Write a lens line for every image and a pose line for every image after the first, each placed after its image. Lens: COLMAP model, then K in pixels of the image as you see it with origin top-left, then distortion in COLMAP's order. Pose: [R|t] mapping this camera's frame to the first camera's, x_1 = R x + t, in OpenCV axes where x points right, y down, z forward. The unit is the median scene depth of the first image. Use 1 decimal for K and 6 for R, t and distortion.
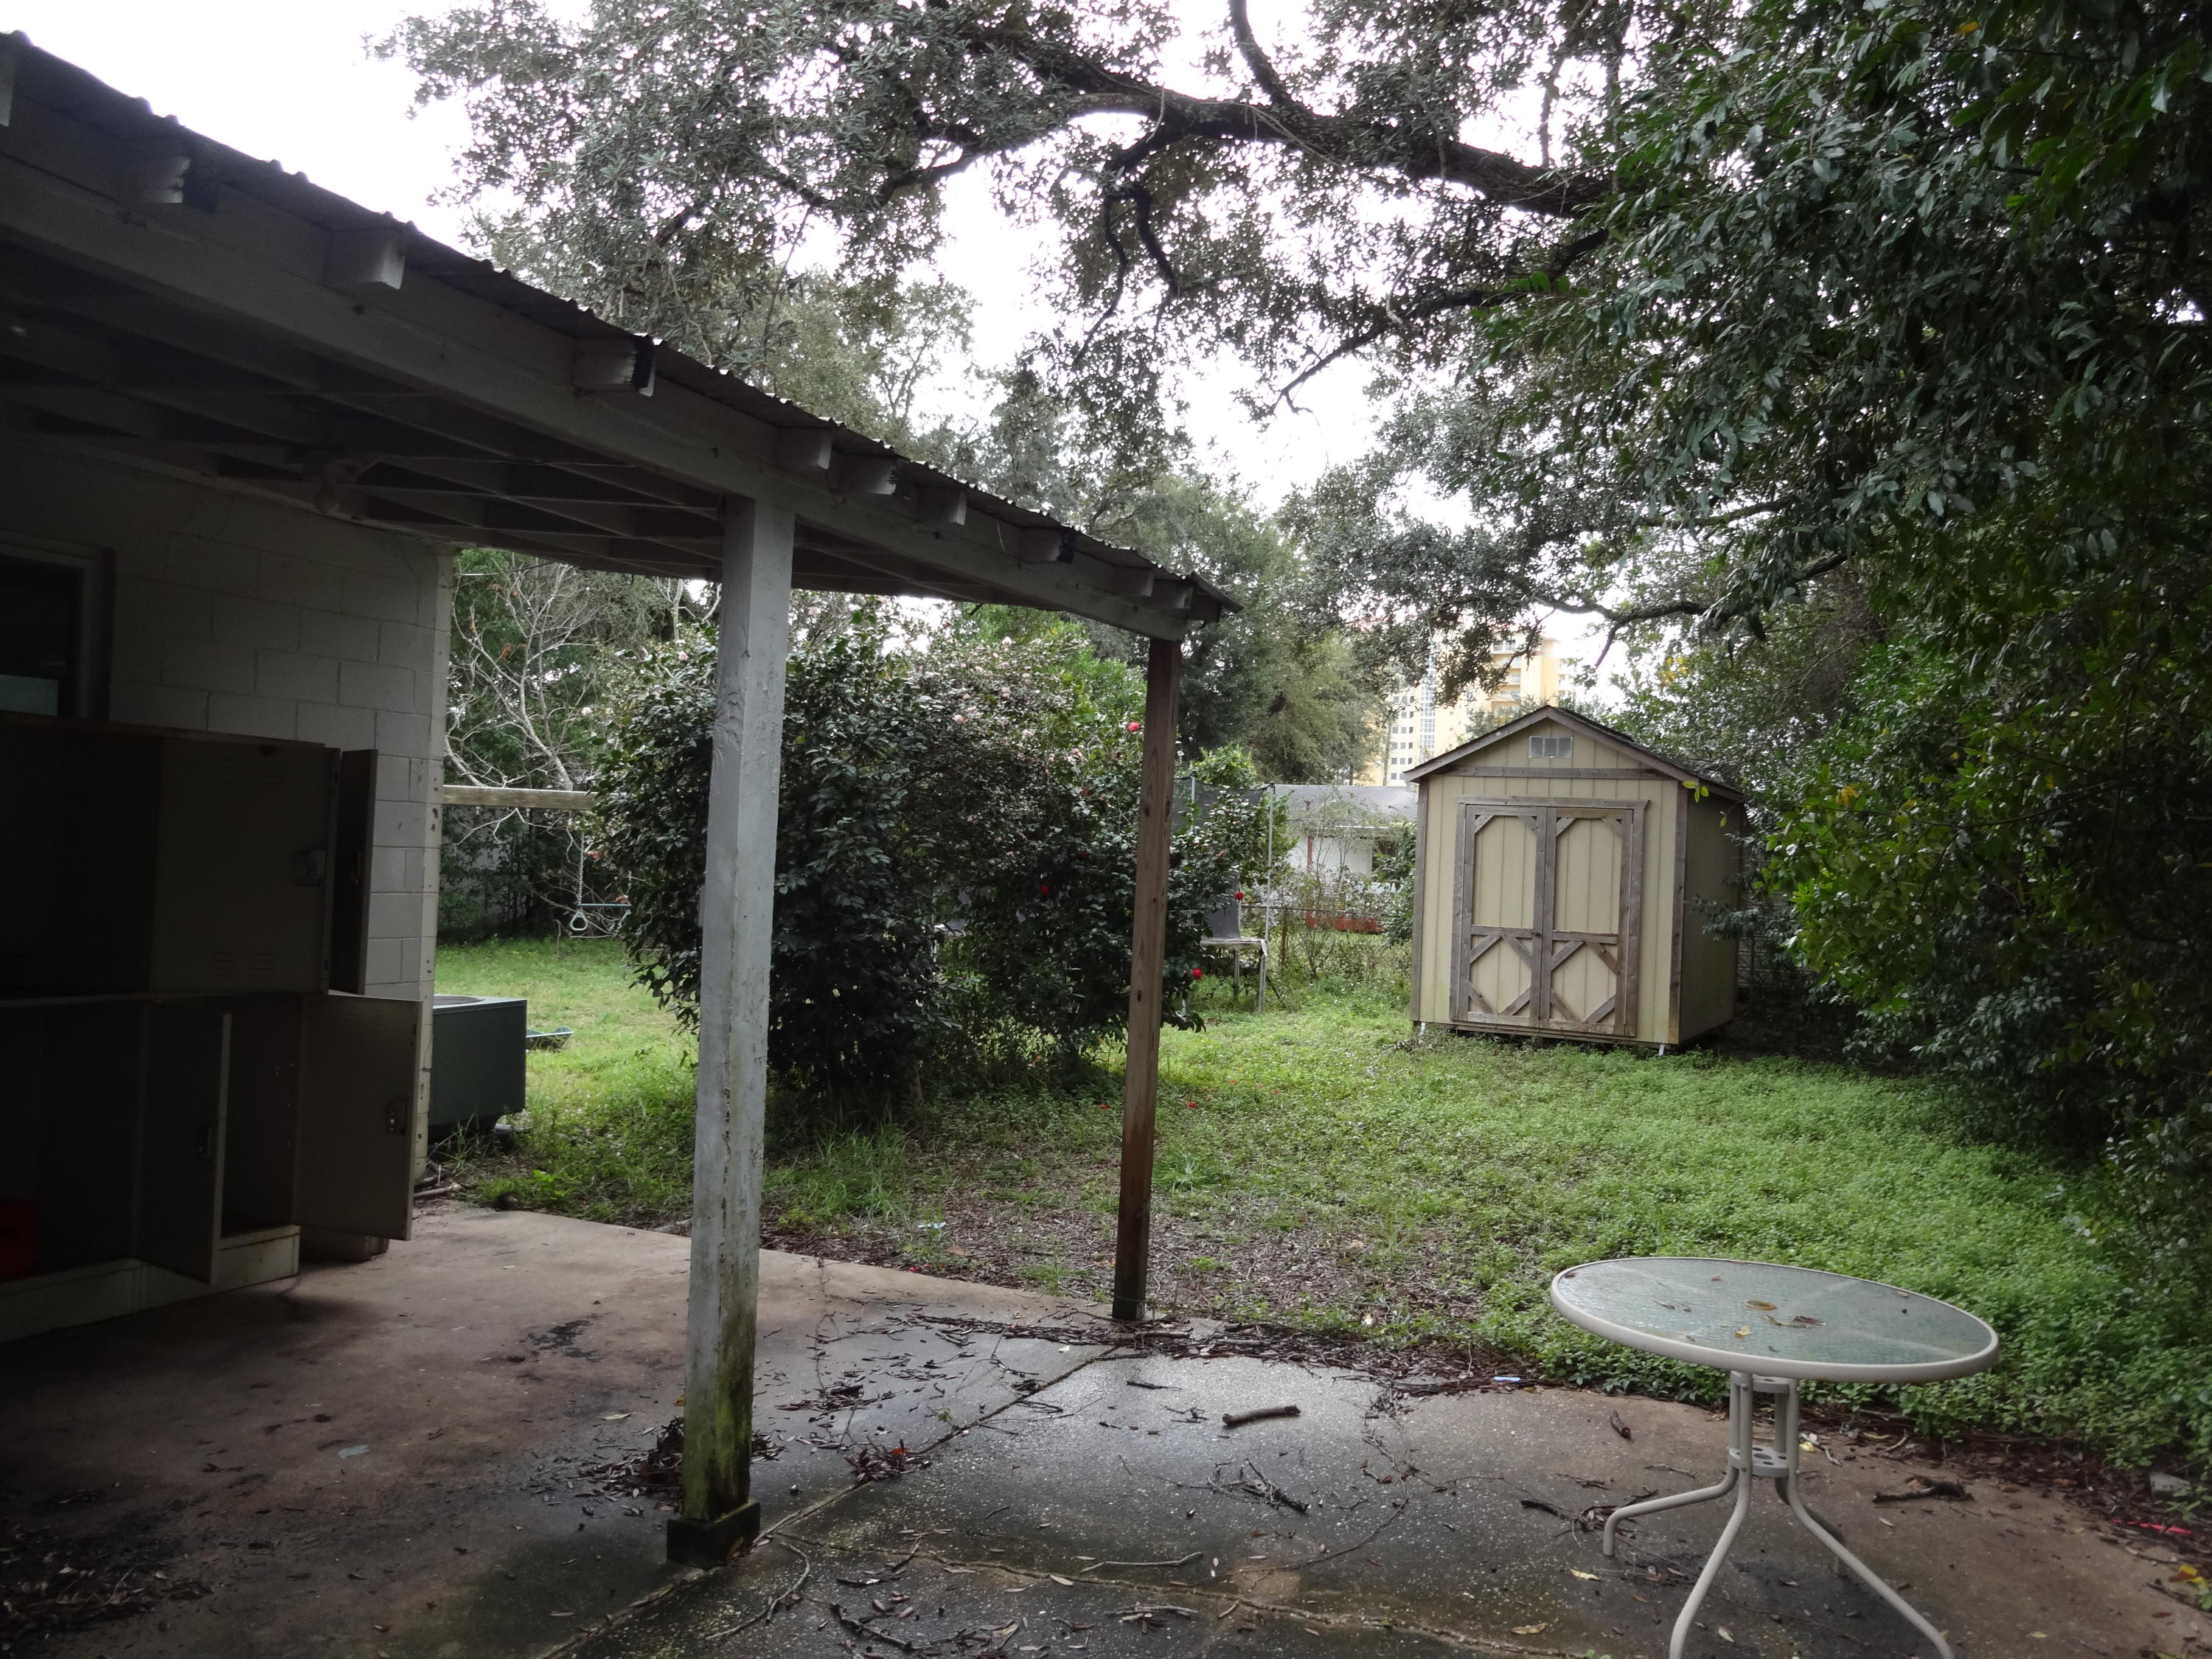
lens RADIAL K [[1616.4, 0, 1106.0], [0, 1616.4, 829.5], [0, 0, 1]] dist [-0.009469, 0.005747]
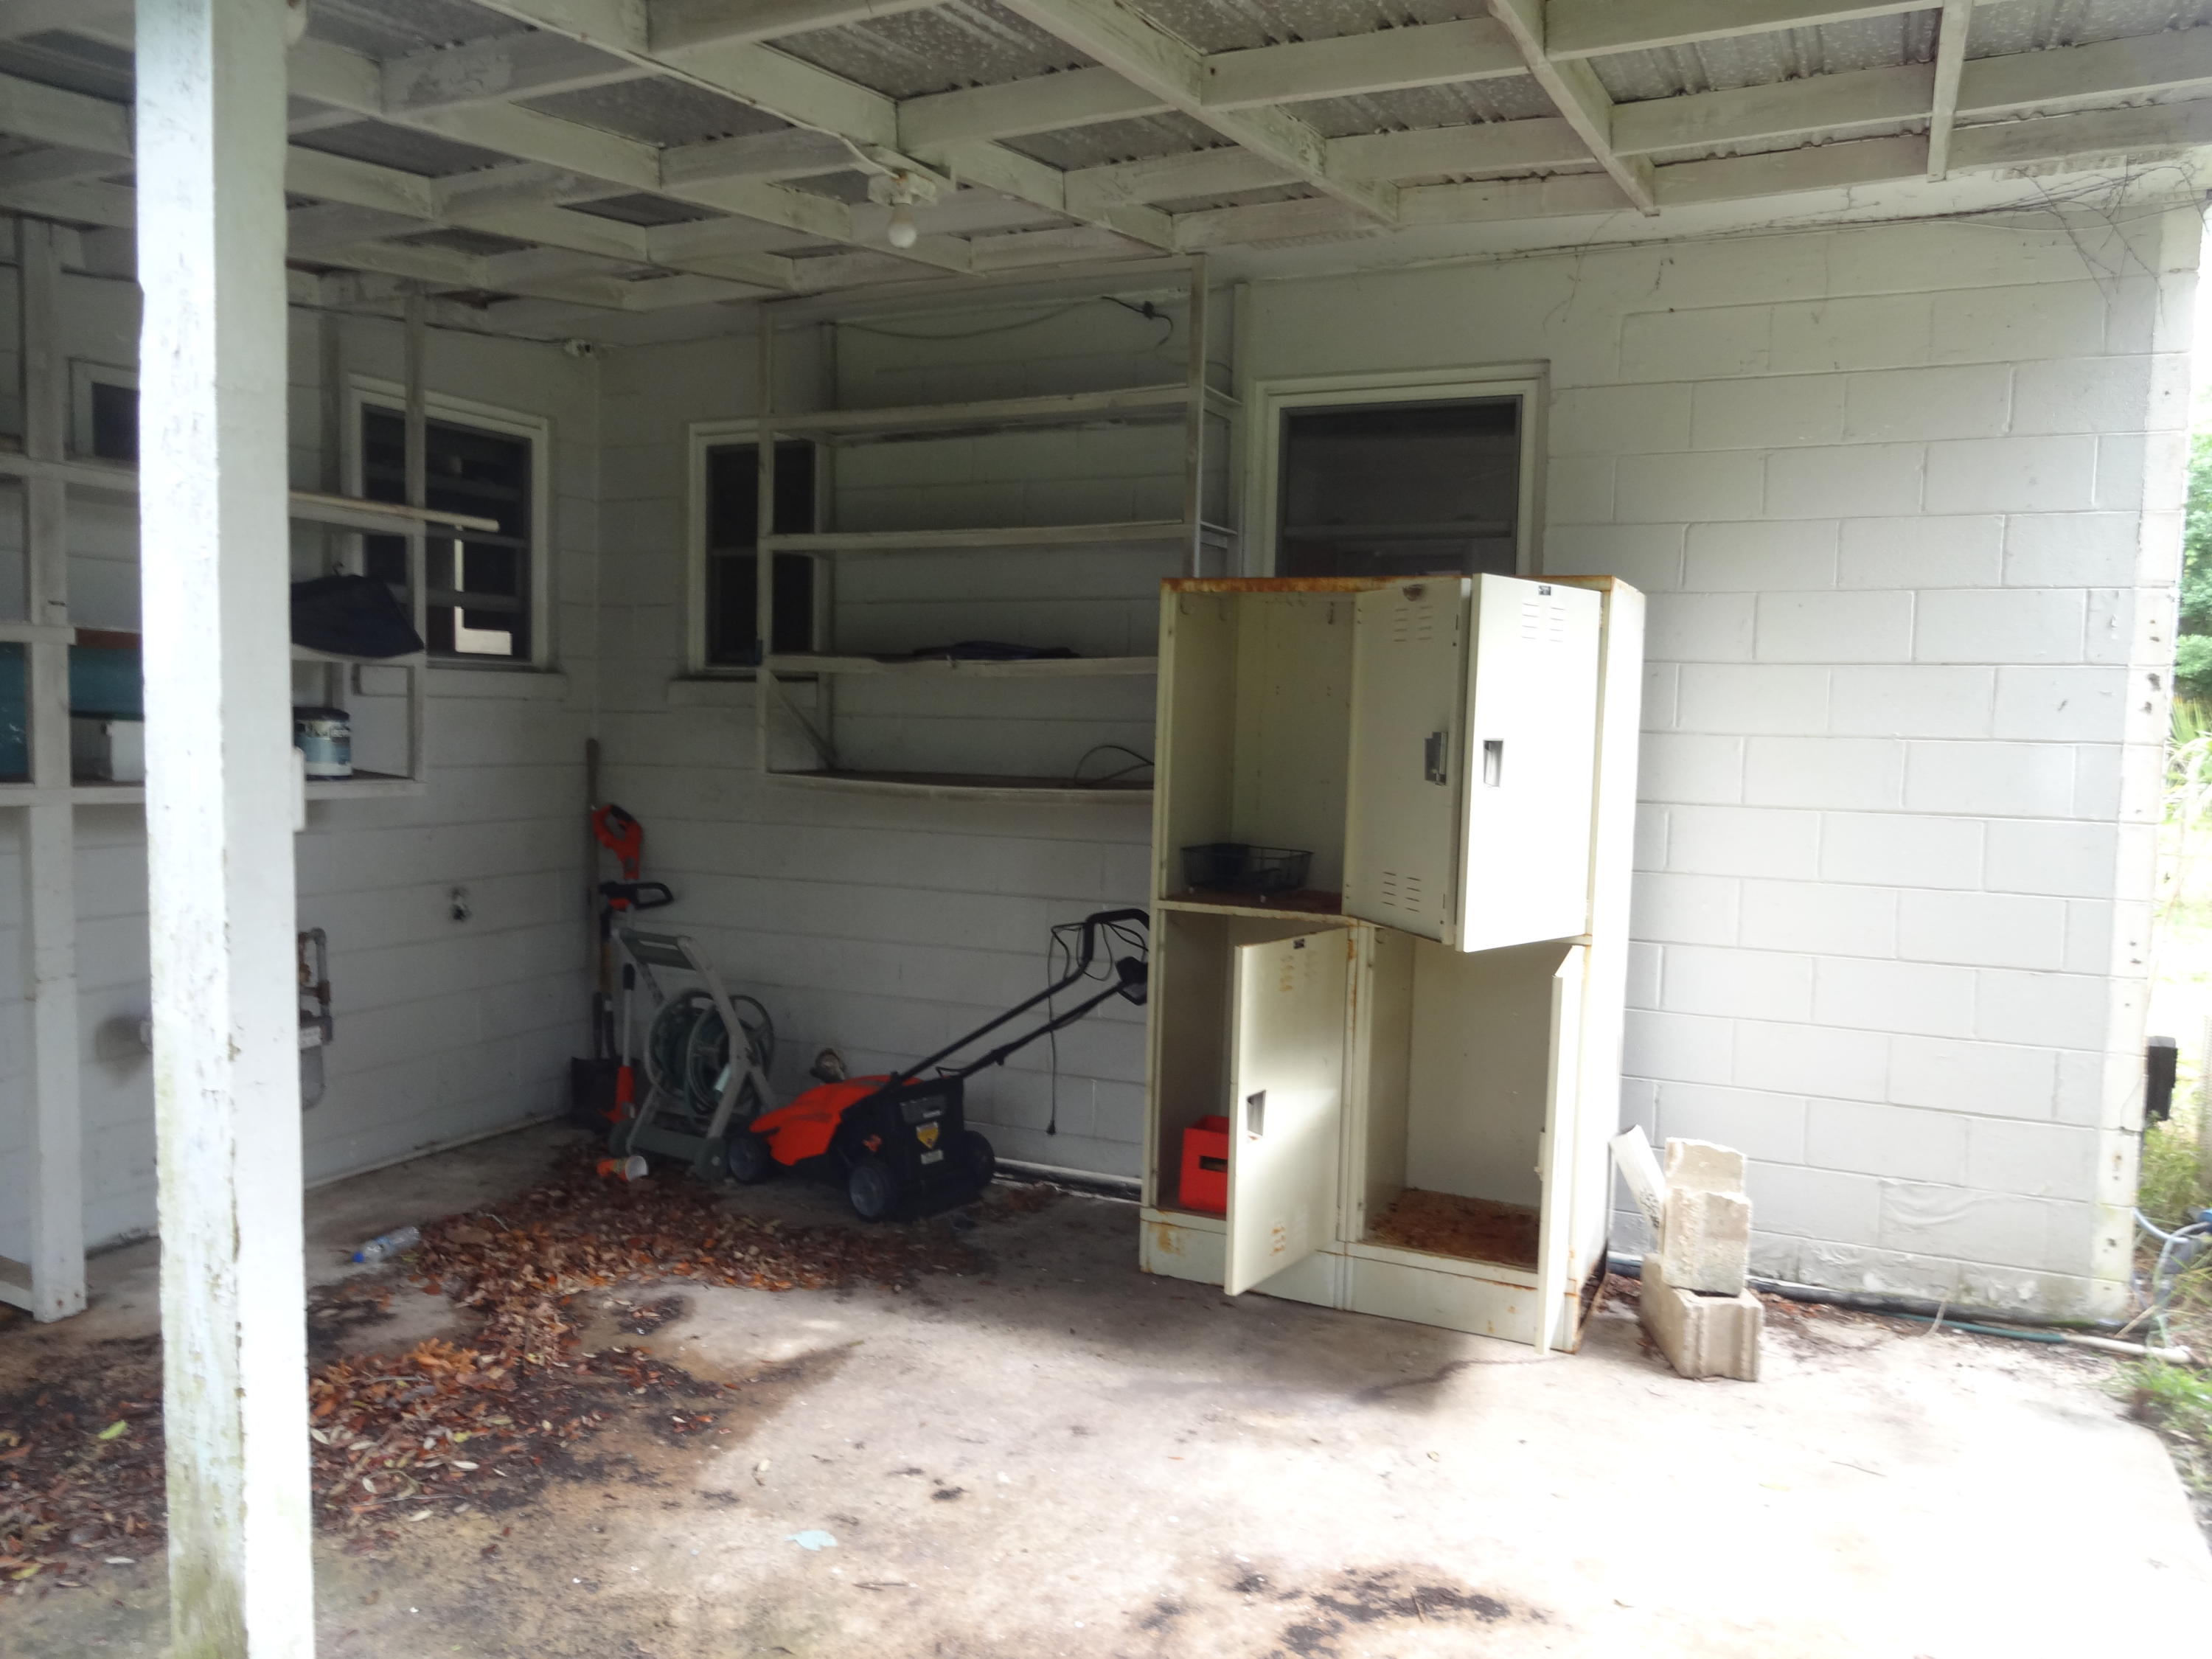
lens RADIAL K [[1616.4, 0, 1106.0], [0, 1616.4, 829.5], [0, 0, 1]] dist [-0.009469, 0.005747]
pose [[0.018284, 0.041142, -0.998986, 0.195993], [-0.001611, 0.999153, 0.041119, 0.025838], [0.999832, 0.000857, 0.018335, 0.863593]]
